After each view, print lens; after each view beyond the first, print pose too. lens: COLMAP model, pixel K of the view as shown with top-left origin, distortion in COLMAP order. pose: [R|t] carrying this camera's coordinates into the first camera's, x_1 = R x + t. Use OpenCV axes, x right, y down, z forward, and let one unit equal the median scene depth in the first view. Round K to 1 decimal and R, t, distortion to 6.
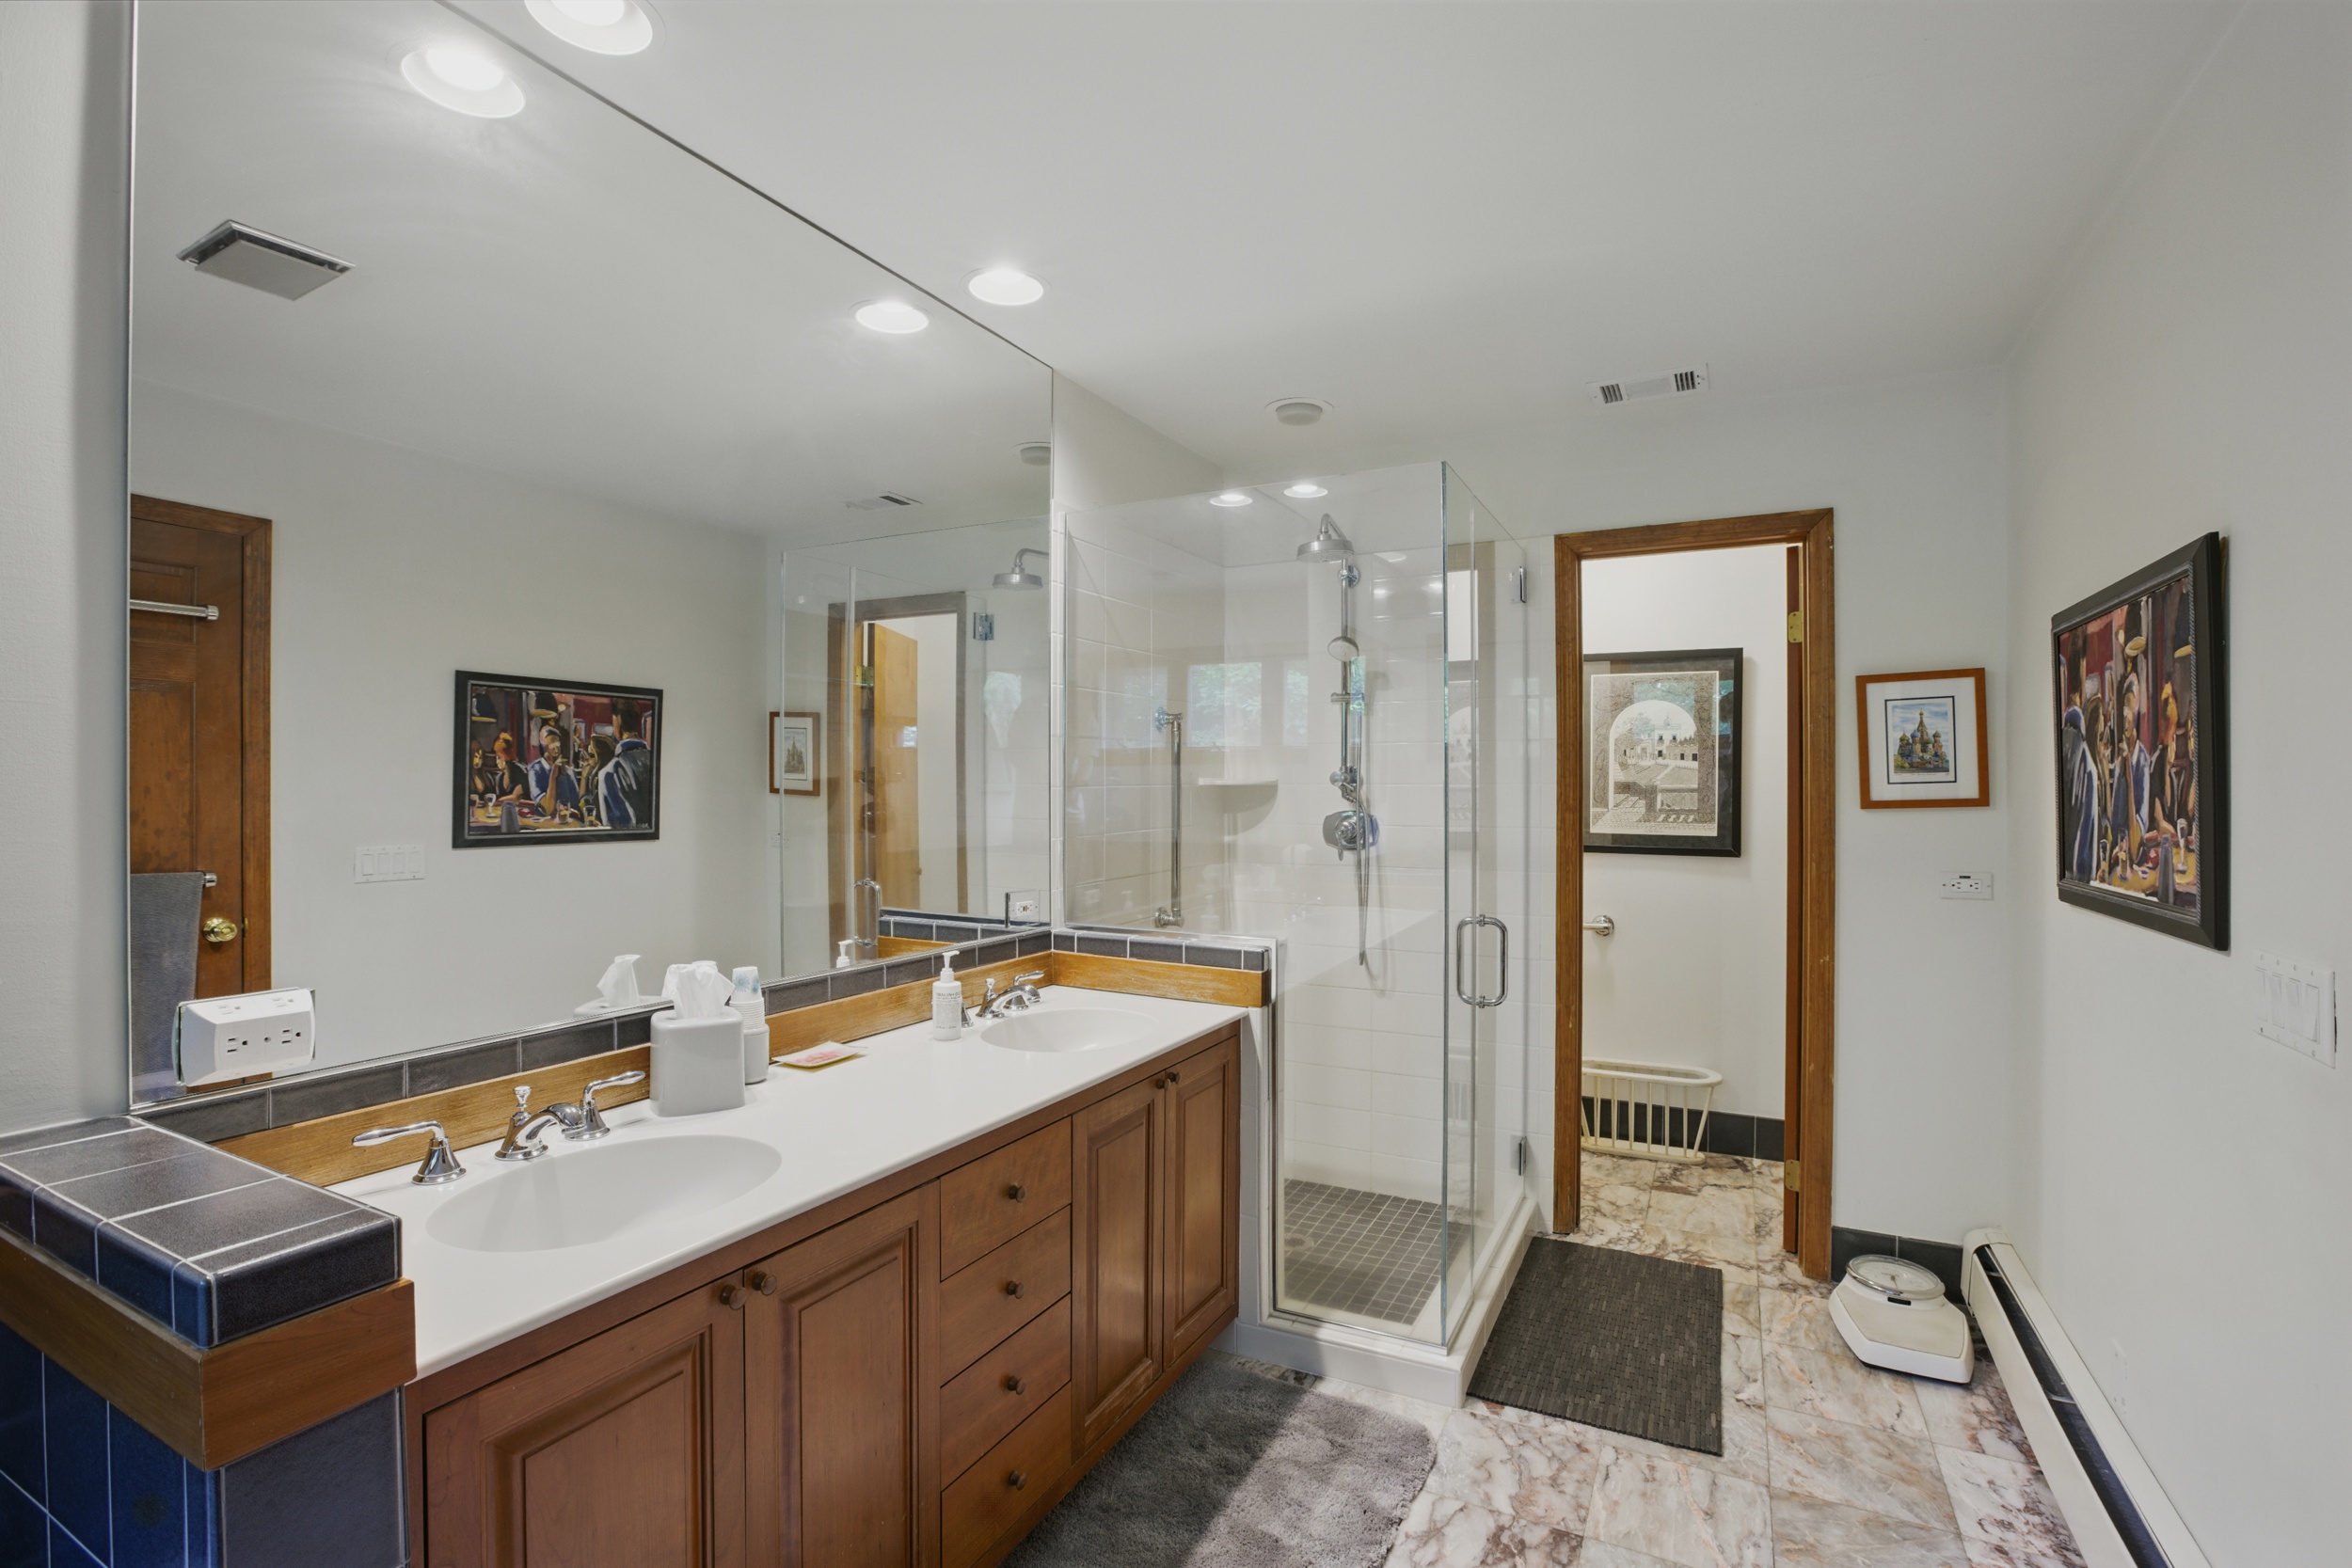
lens RADIAL K [[1062.9, 0, 1166.4], [0, 1062.9, 788.4], [0, 0, 1]] dist [-0.042785, 0.018031]
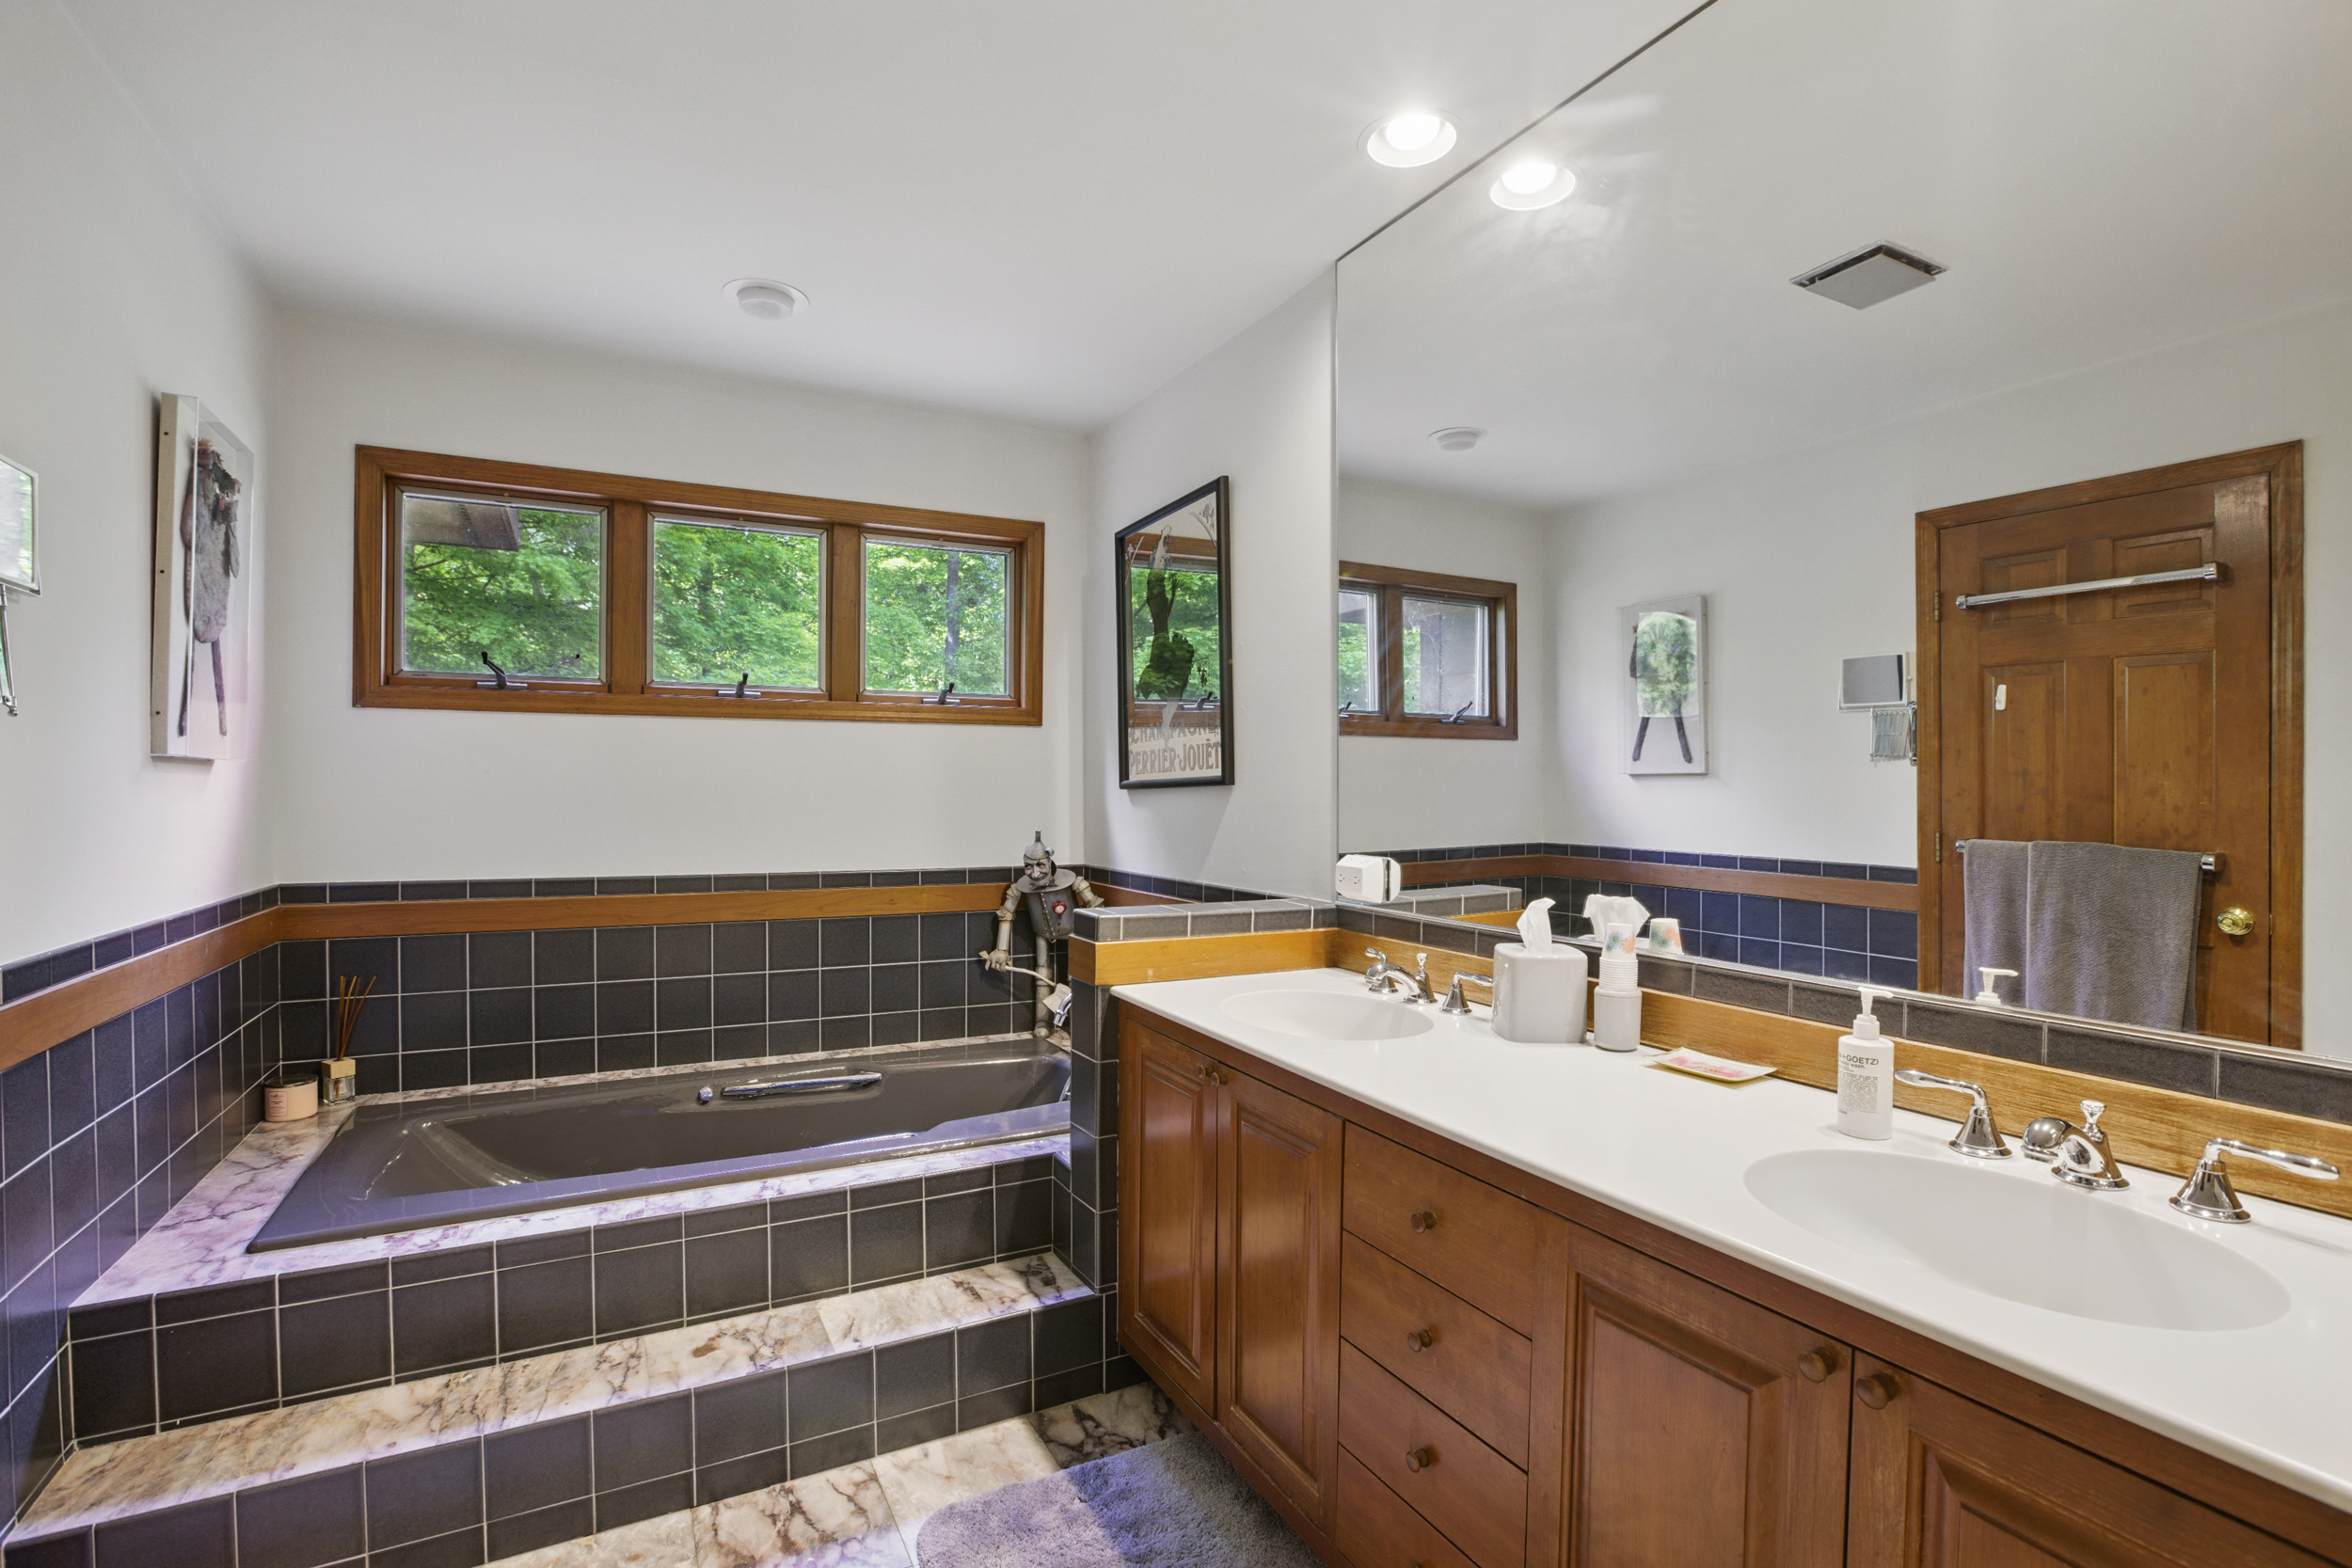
lens RADIAL K [[1062.9, 0, 1166.4], [0, 1062.9, 788.4], [0, 0, 1]] dist [-0.042785, 0.018031]
pose [[-0.565137, -0.009919, -0.824937, 0.499294], [-0.010104, 0.999936, -0.005101, 0.049601], [0.824935, 0.005452, -0.565201, 1.021403]]
